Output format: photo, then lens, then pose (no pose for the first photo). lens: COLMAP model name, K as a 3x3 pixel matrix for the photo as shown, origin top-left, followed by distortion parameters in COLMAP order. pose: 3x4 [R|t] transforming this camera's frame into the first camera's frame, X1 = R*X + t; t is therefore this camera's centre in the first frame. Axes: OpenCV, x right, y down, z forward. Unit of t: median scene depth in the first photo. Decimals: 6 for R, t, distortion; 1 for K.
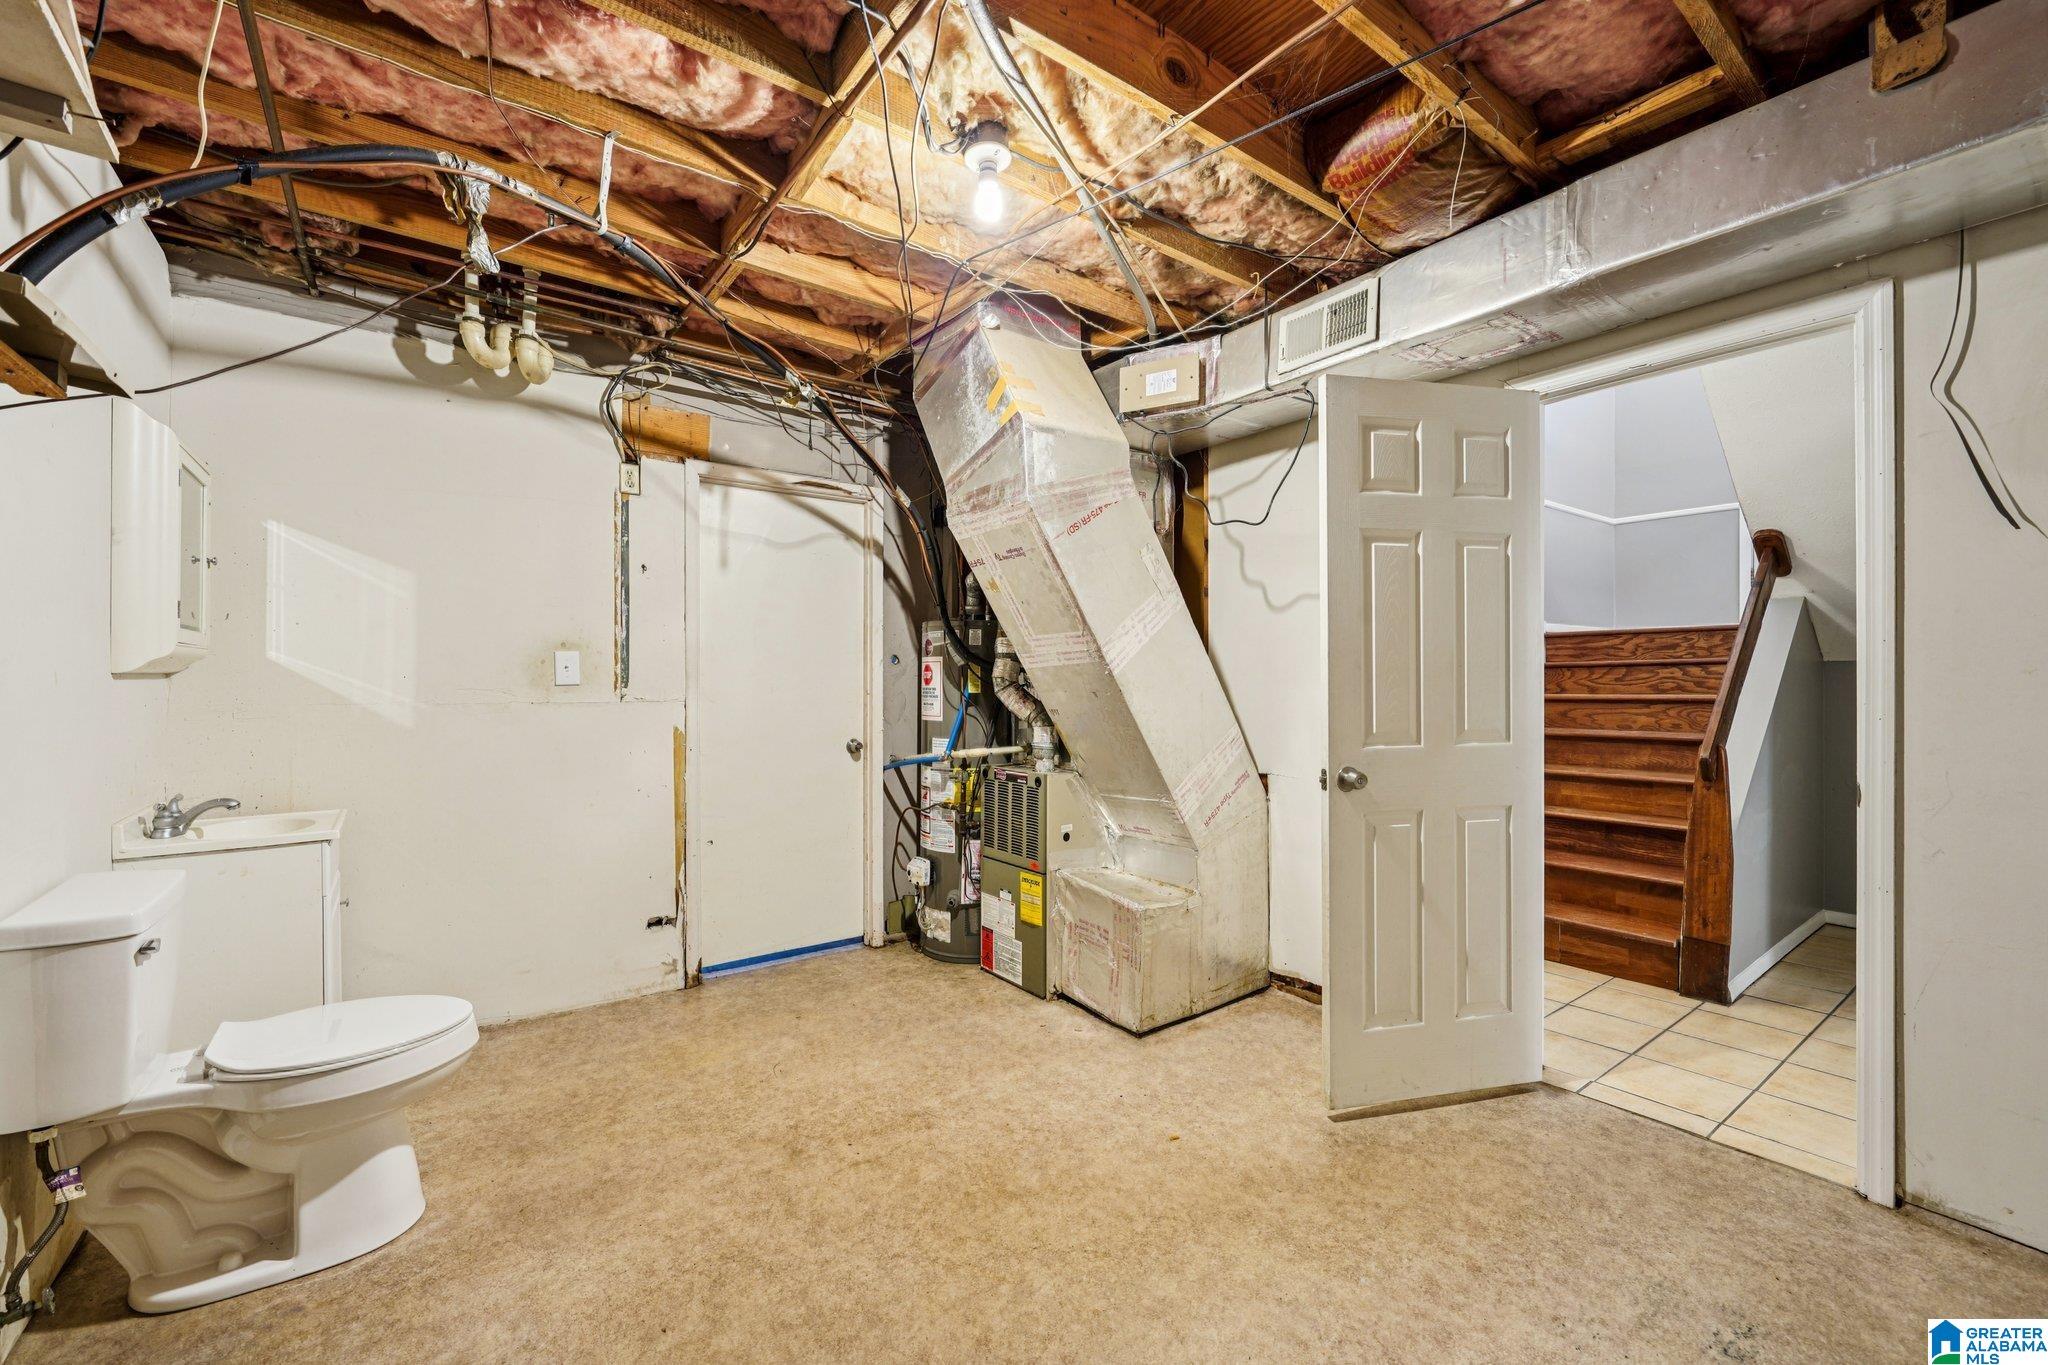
lens RADIAL K [[828.1, 0, 1024.0], [0, 828.1, 682.5], [0, 0, 1]] dist [0.000406, 0.000119]
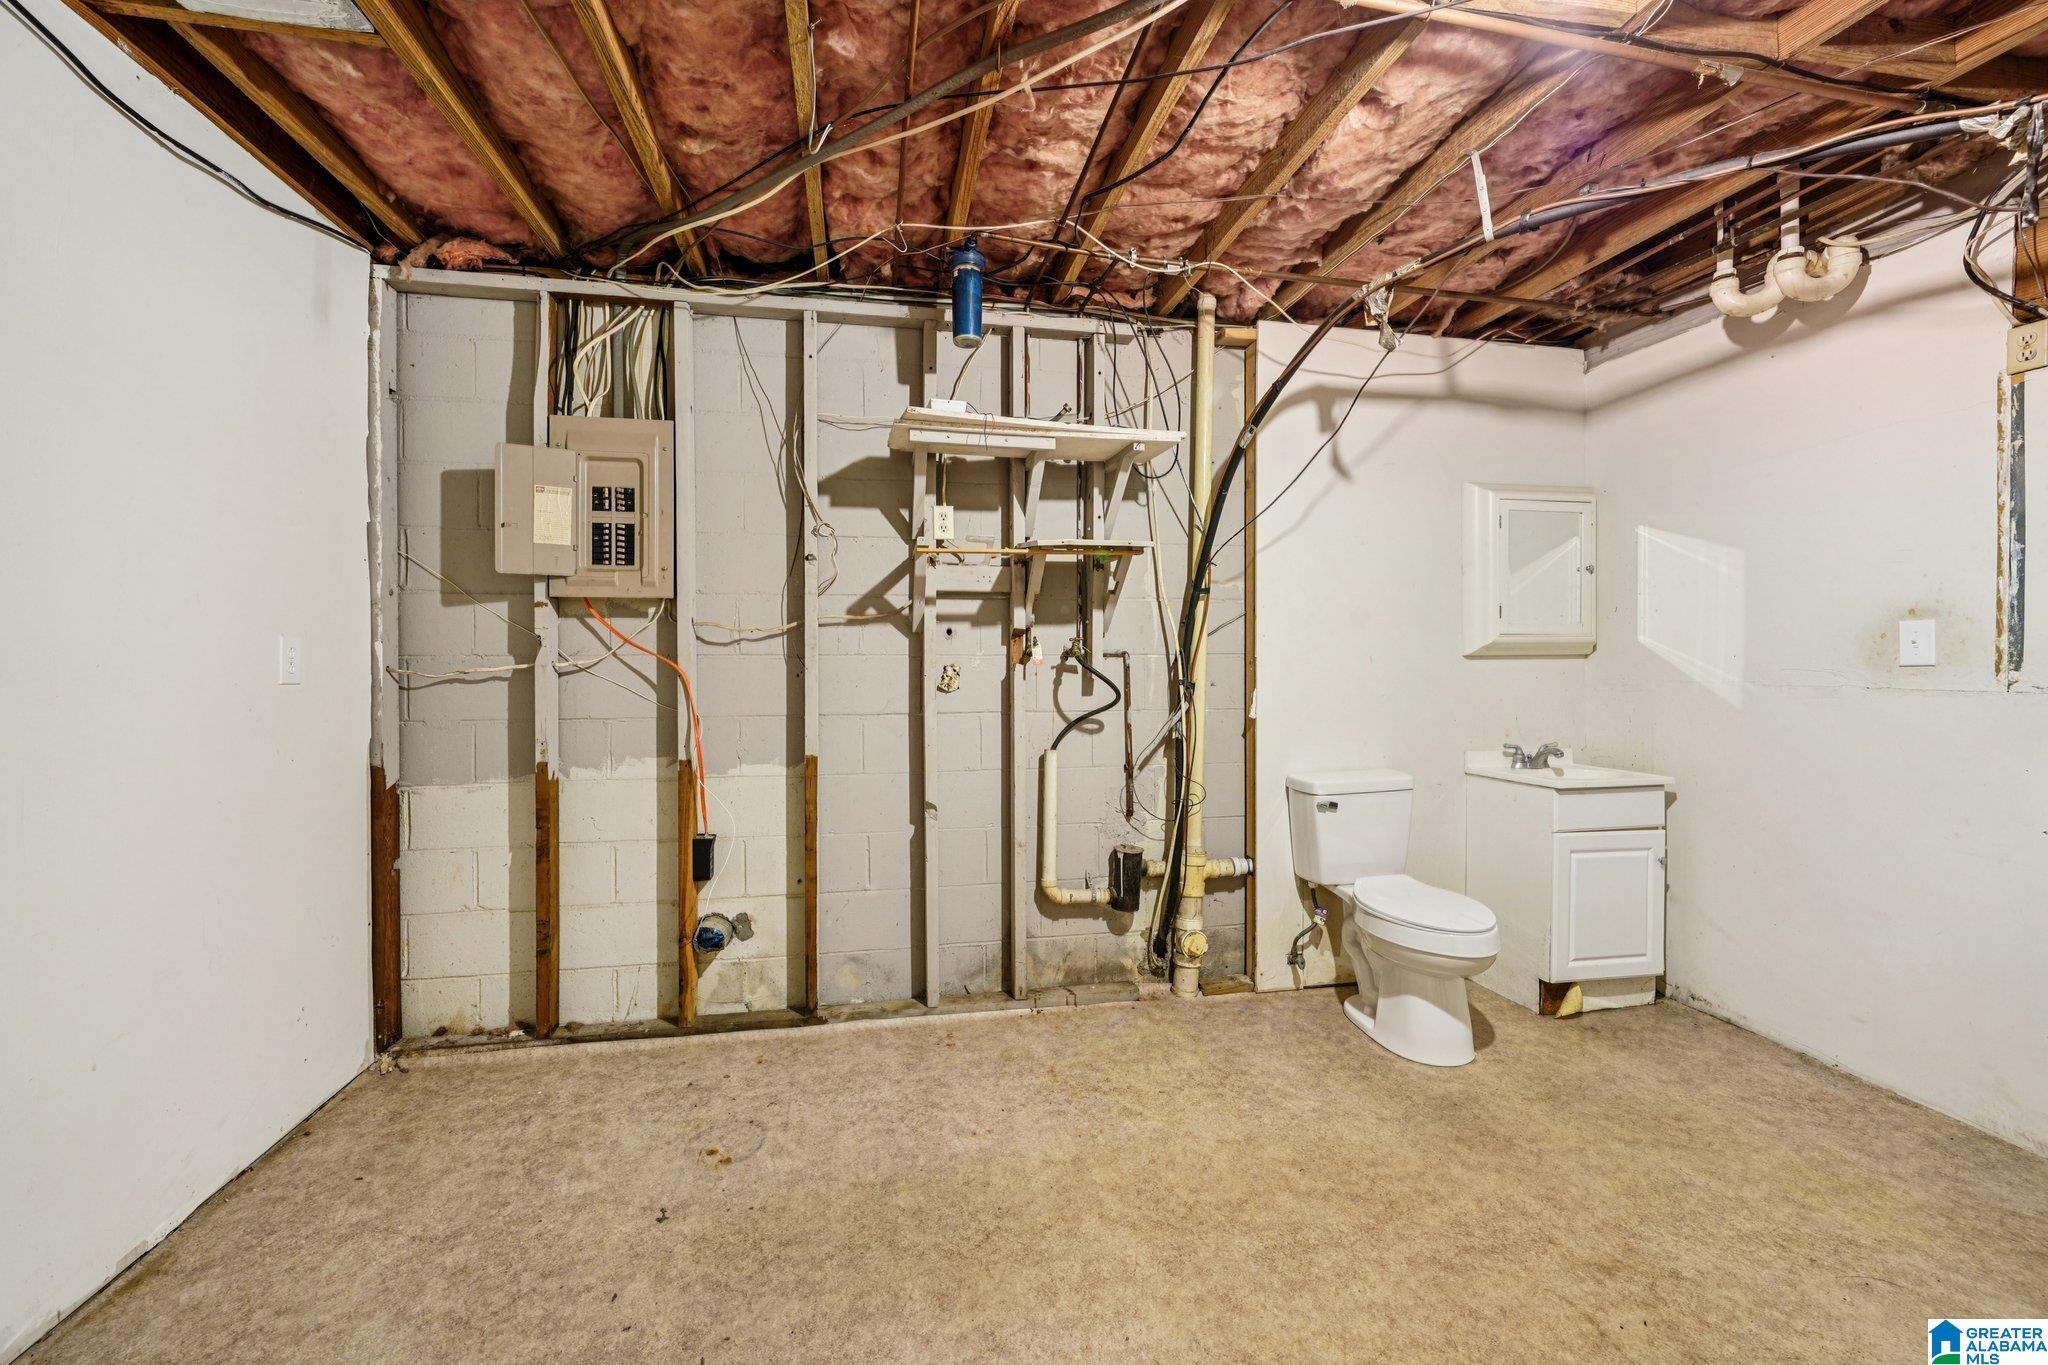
lens RADIAL K [[833.5, 0, 1030.1], [0, 833.5, 672.4], [0, 0, 1]] dist [-0.001239, -0.000044]
pose [[-0.411622, 0.014436, -0.911240, 0.527816], [0.000297, 0.999877, 0.015706, -0.003405], [0.911355, 0.006194, -0.411576, 0.671303]]
